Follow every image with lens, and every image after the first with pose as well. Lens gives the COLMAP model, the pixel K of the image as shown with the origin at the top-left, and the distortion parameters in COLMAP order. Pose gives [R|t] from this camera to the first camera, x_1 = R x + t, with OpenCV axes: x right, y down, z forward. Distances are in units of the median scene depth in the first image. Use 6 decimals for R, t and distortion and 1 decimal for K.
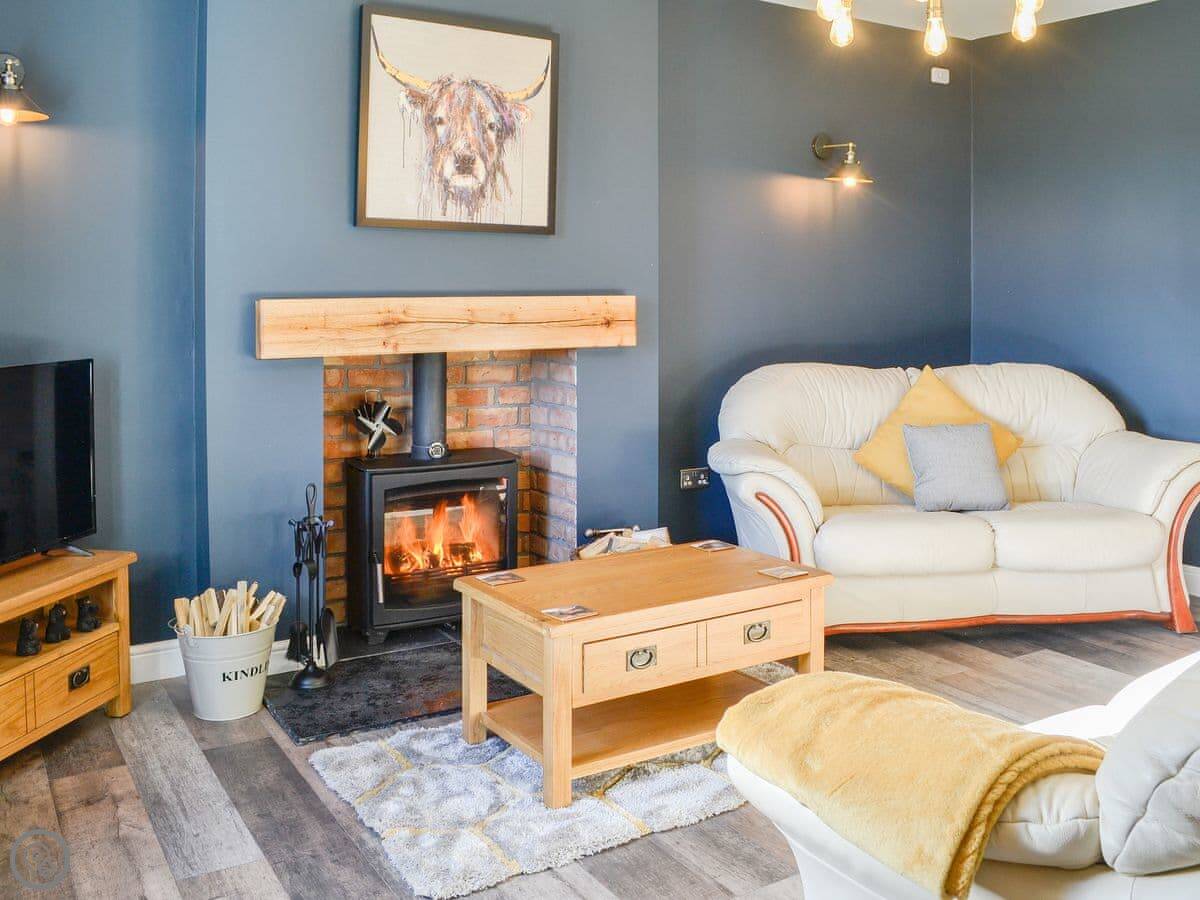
lens RADIAL K [[926.1, 0, 600.3], [0, 926.1, 404.9], [0, 0, 1]] dist [0.000414, 0.000222]
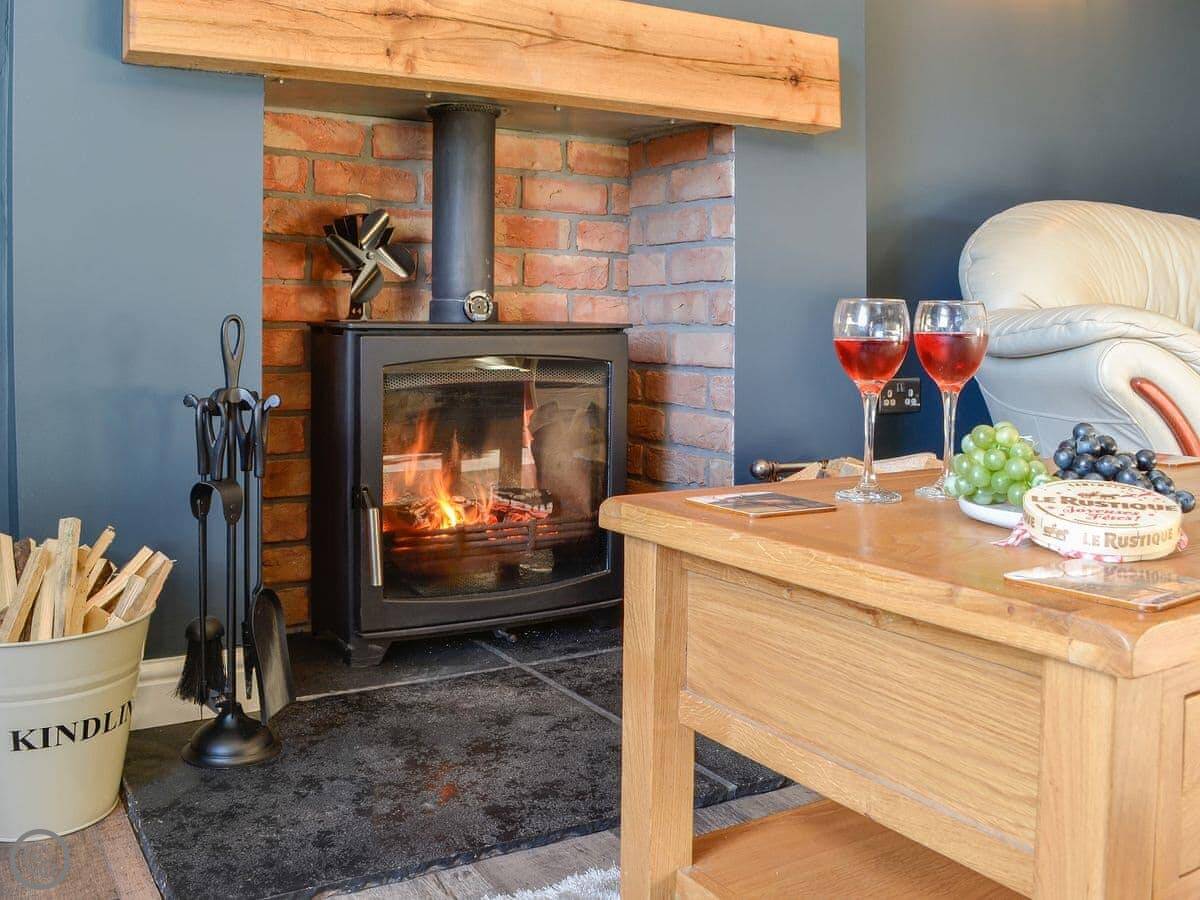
lens RADIAL K [[1305.3, 0, 599.7], [0, 1305.3, 364.1], [0, 0, 1]] dist [-0.024938, -0.016569]
pose [[0.998654, 0.010418, -0.050819, -0.079822], [-0.009241, 0.999685, 0.023330, 0.074162], [0.051046, -0.022829, 0.998435, 0.297318]]
